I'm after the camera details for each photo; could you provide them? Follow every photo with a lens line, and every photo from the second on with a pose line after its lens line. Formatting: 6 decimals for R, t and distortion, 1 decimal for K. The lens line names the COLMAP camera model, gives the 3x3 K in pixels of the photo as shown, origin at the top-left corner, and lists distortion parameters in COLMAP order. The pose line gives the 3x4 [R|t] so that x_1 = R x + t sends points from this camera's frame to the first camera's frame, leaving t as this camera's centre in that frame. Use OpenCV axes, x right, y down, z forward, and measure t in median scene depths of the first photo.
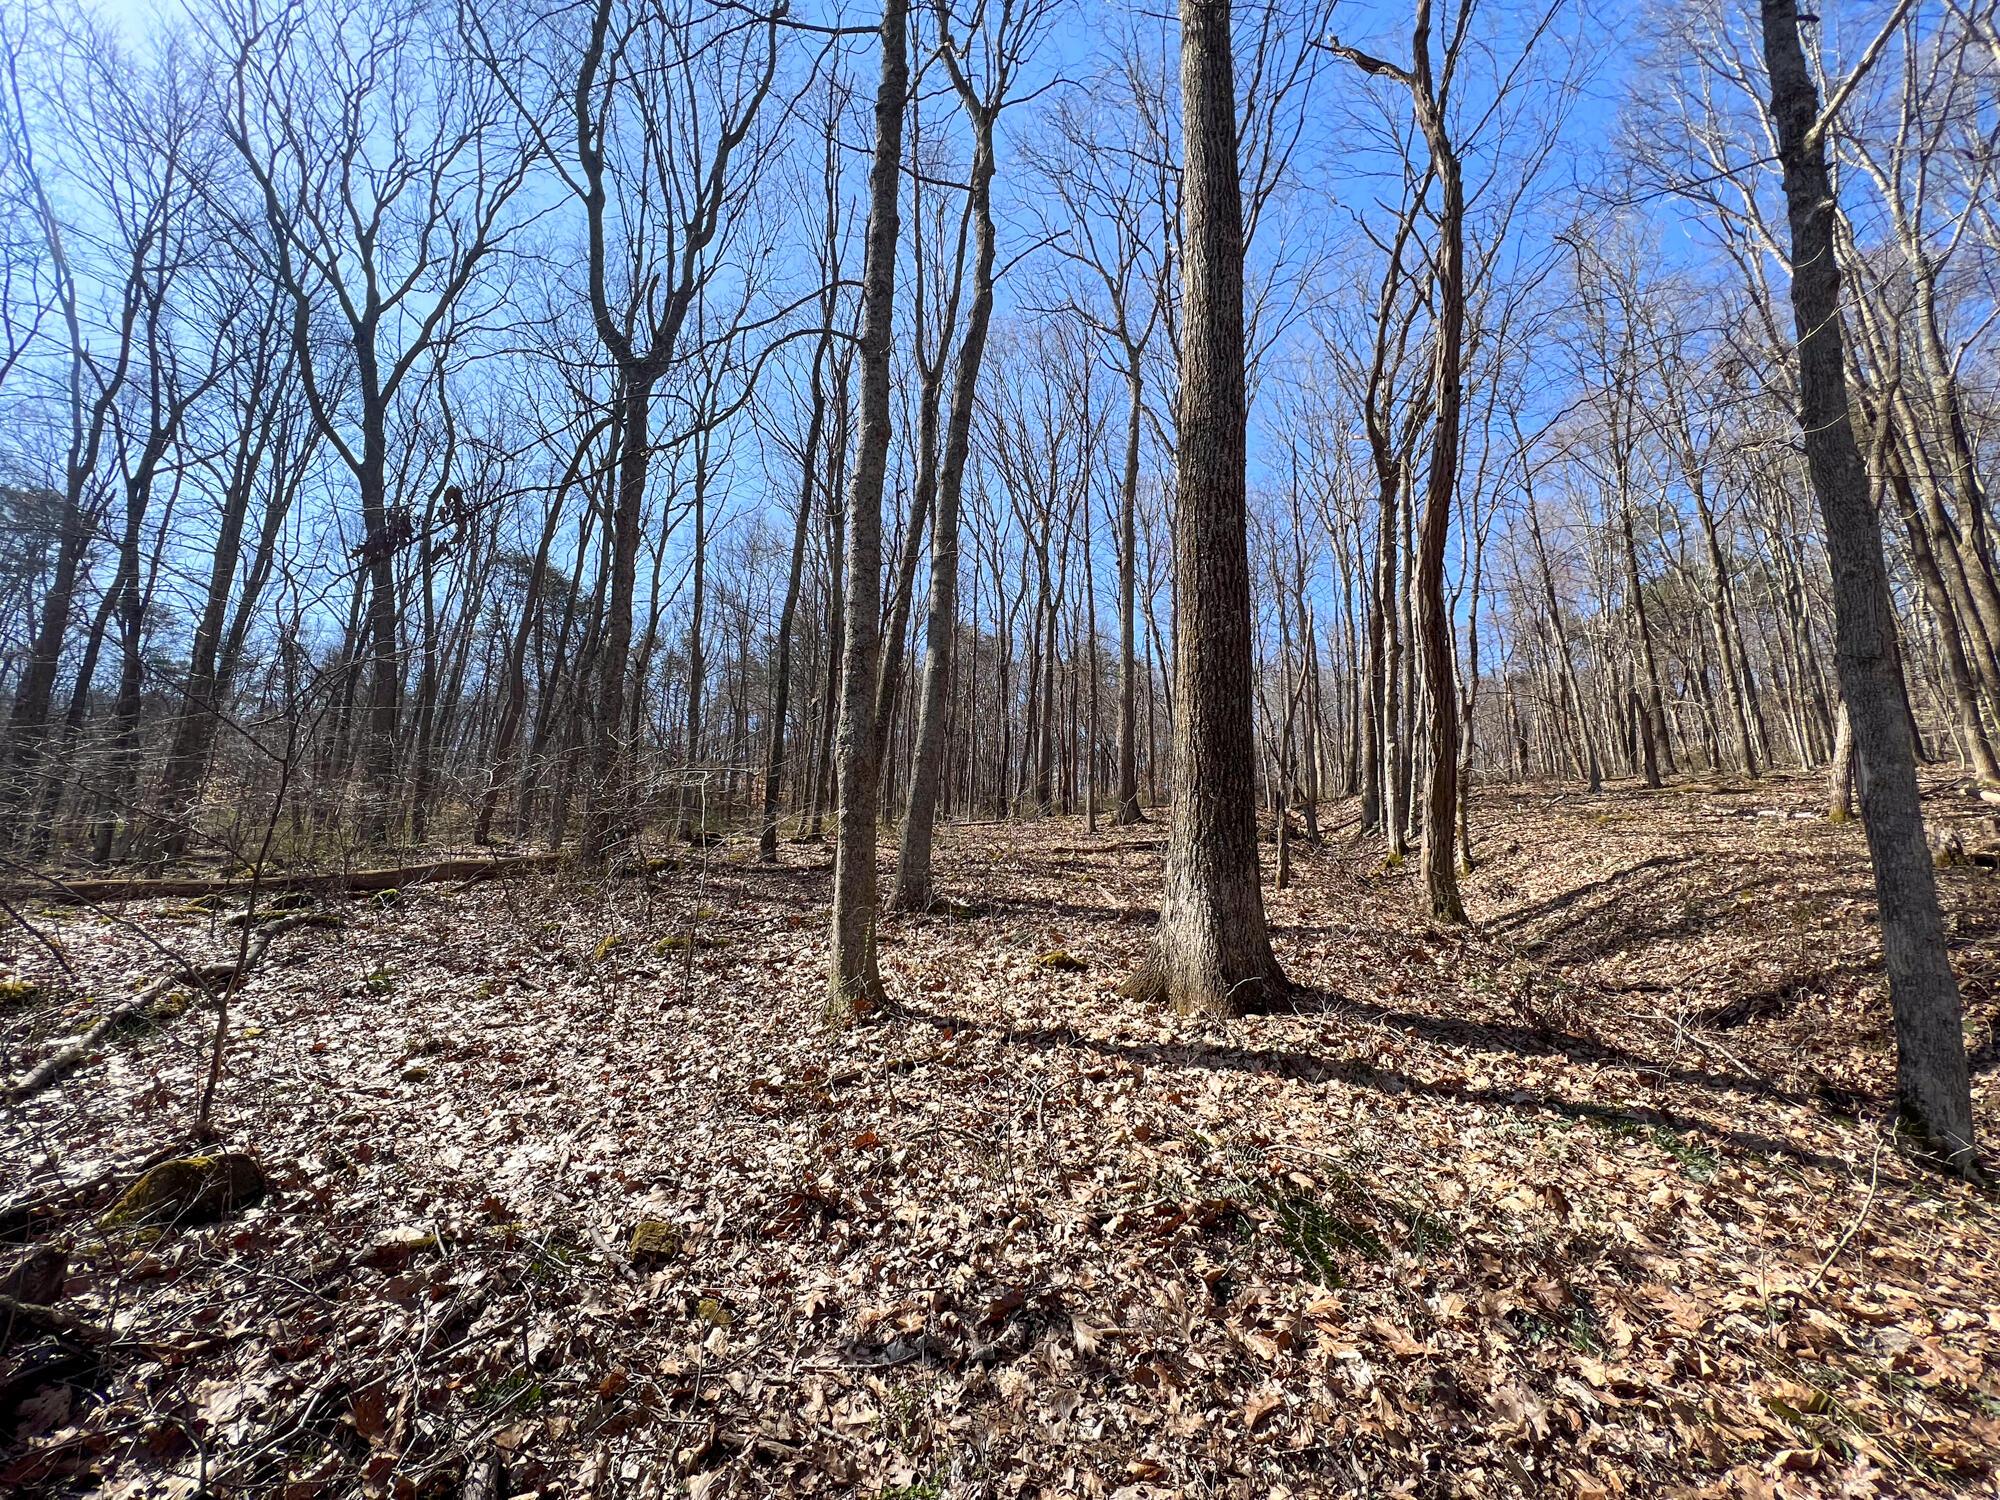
lens RADIAL K [[800.6, 0, 1000.4], [0, 800.6, 744.4], [0, 0, 1]] dist [0.000418, -0.000771]
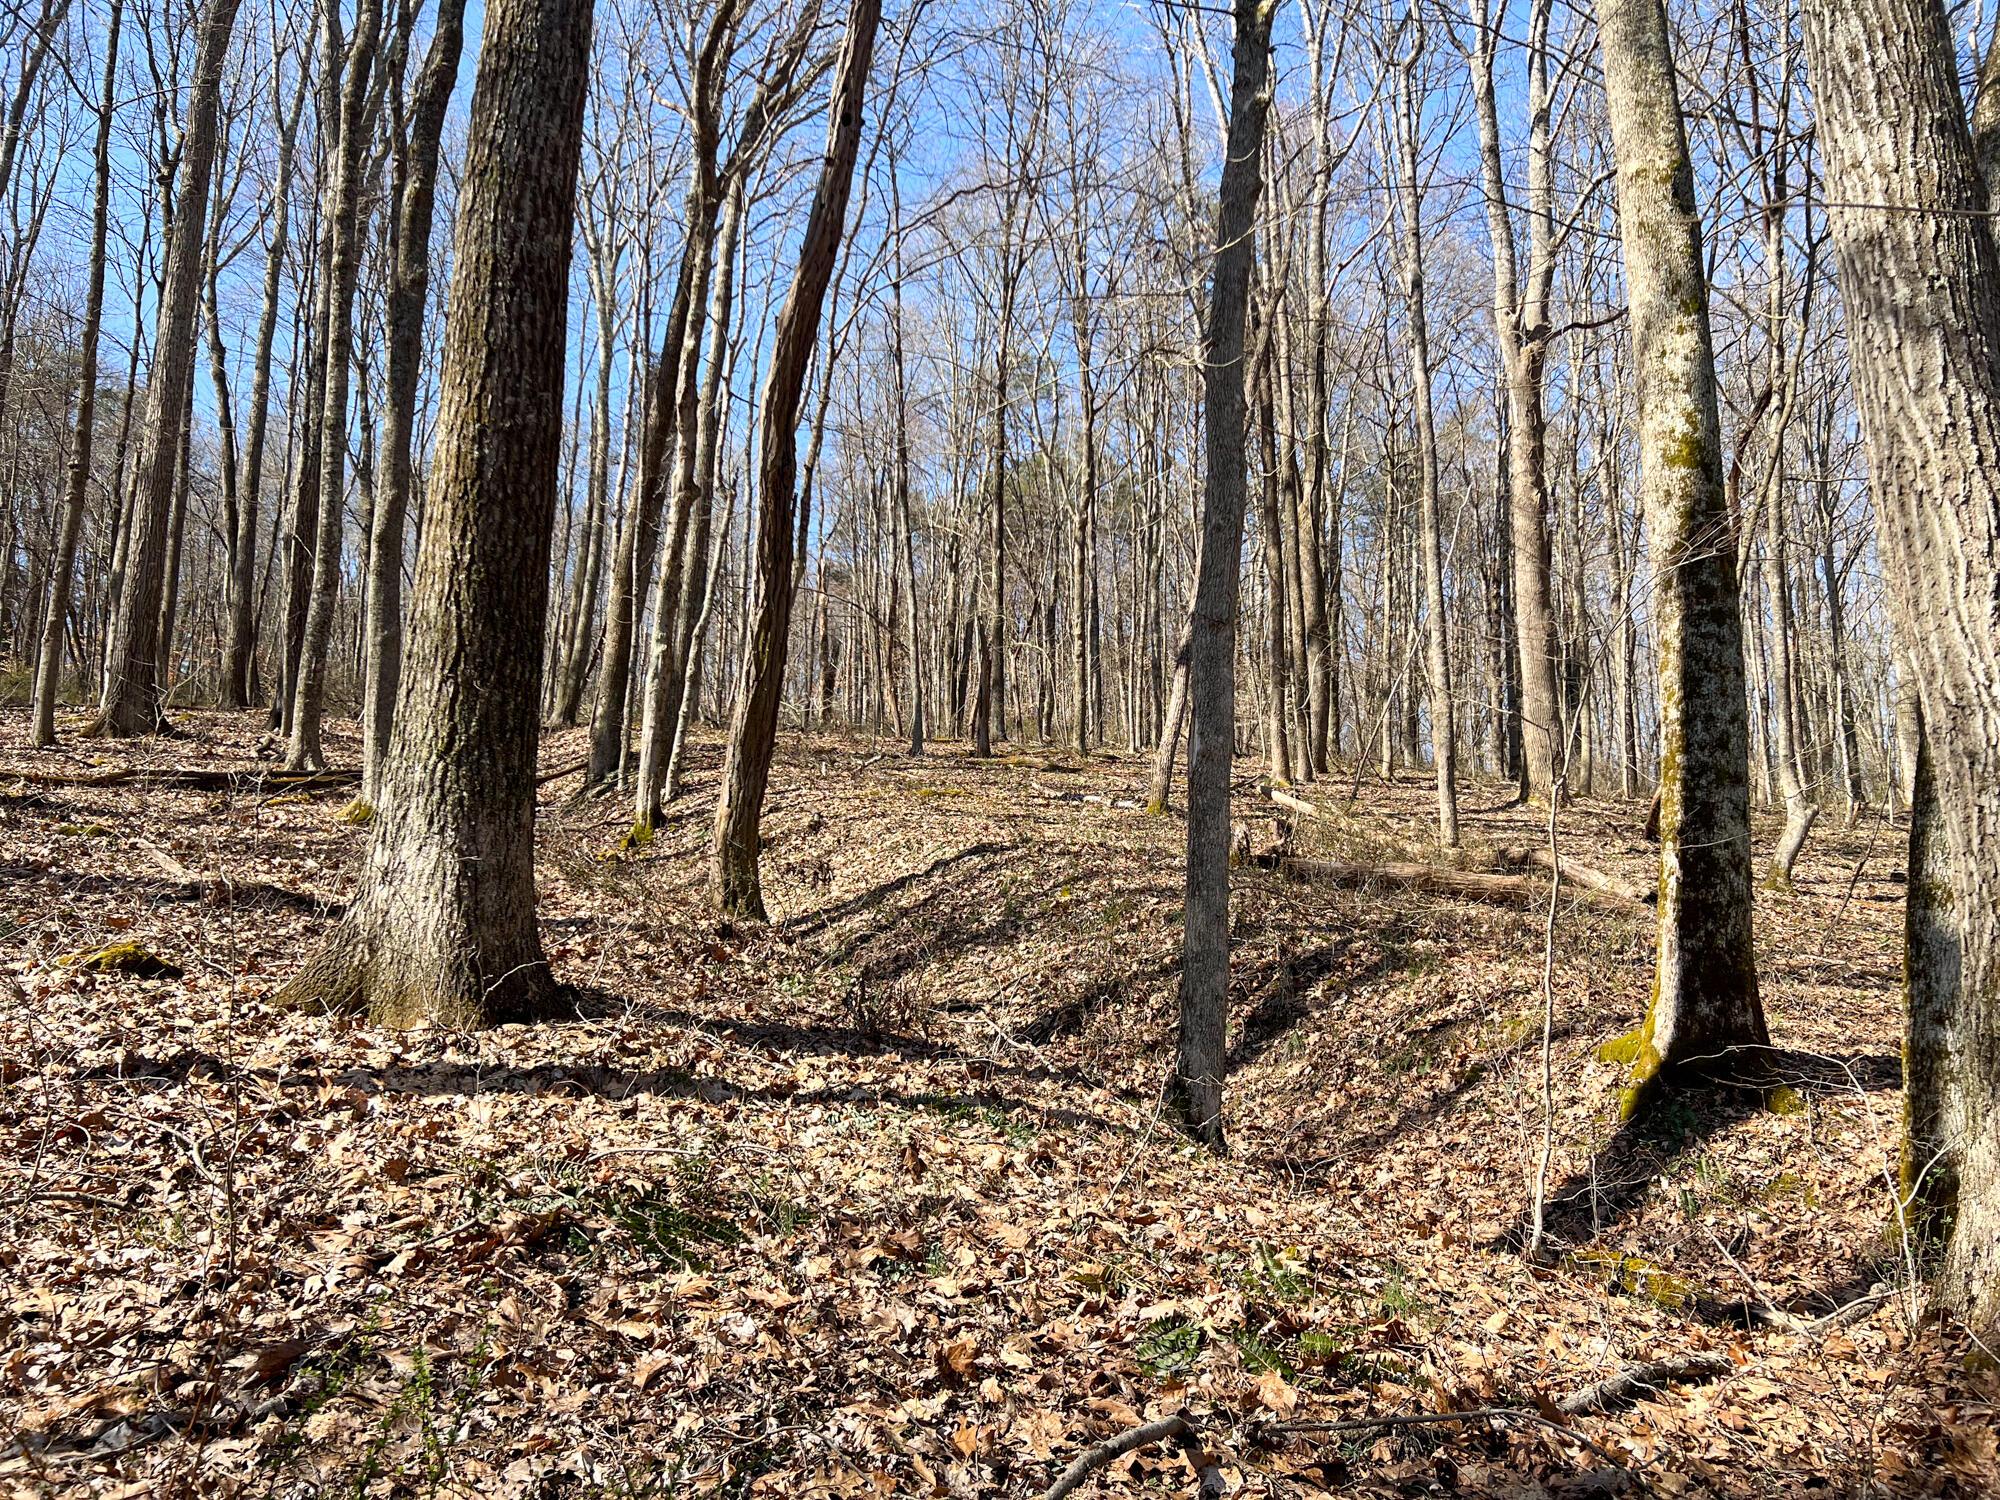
lens RADIAL K [[1703.9, 0, 999.9], [0, 1703.9, 757.7], [0, 0, 1]] dist [0.056145, -0.062016]
pose [[0.741958, 0.093740, 0.663861, -0.384154], [-0.145222, 0.989140, 0.022636, 0.038895], [-0.654530, -0.113202, 0.747513, -0.316066]]
